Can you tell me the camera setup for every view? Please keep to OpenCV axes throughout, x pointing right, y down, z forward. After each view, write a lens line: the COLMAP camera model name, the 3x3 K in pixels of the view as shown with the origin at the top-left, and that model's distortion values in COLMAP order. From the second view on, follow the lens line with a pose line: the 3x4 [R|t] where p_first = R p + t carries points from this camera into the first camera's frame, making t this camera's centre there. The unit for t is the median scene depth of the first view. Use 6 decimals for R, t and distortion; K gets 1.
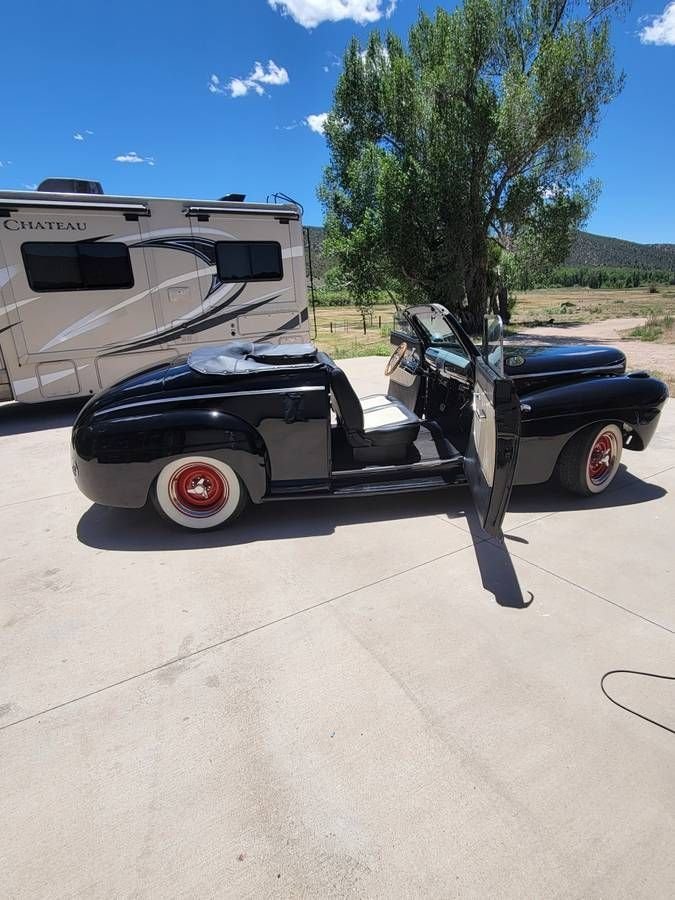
lens RADIAL K [[499.6, 0, 337.5], [0, 499.6, 450.0], [0, 0, 1]] dist [0.004079, -0.002851]
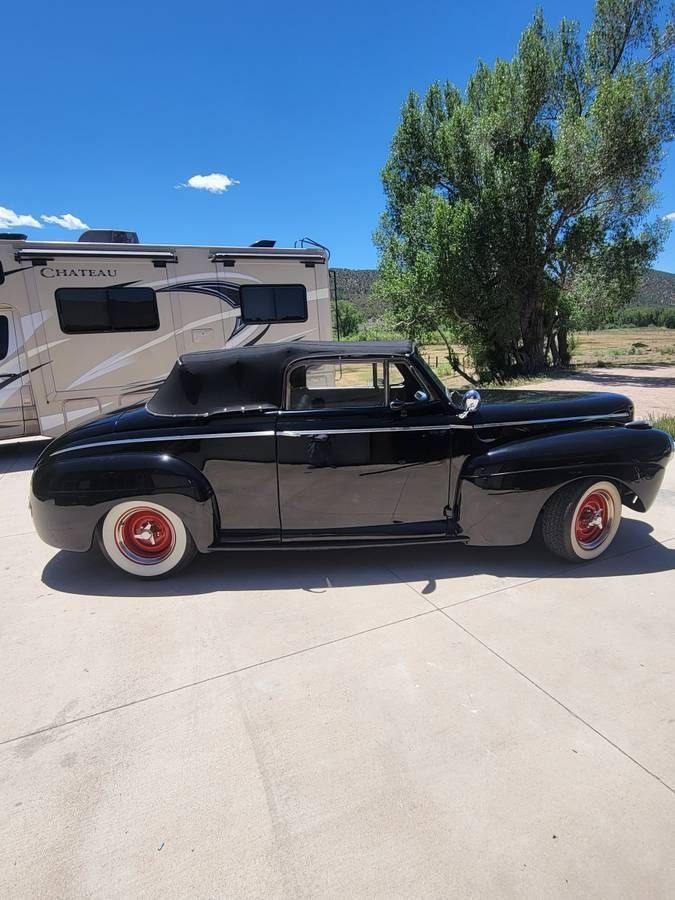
lens RADIAL K [[499.6, 0, 337.5], [0, 499.6, 450.0], [0, 0, 1]] dist [0.004079, -0.002851]
pose [[0.992392, 0.026037, -0.120331, 0.085948], [-0.035019, 0.996707, -0.073135, -0.011551], [0.118031, 0.076793, 0.990036, 0.032762]]
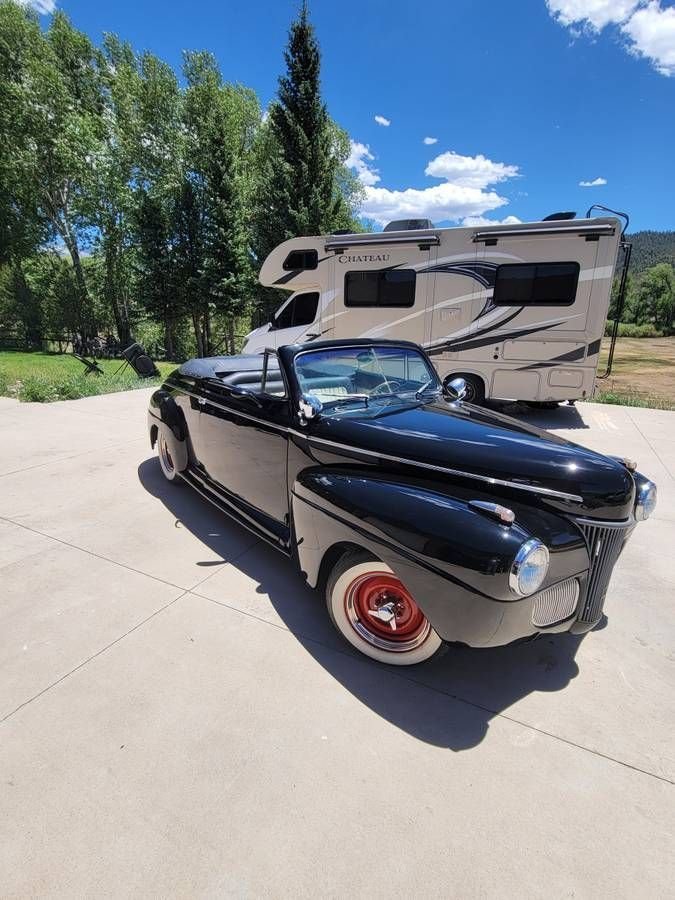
lens RADIAL K [[440.7, 0, 337.5], [0, 440.7, 450.0], [0, 0, 1]] dist [-0.001121, -0.000148]
pose [[0.522629, 0.299200, -0.798335, 0.404272], [-0.297599, 0.941519, 0.158039, -0.109539], [0.798933, 0.154988, 0.581107, 0.282886]]
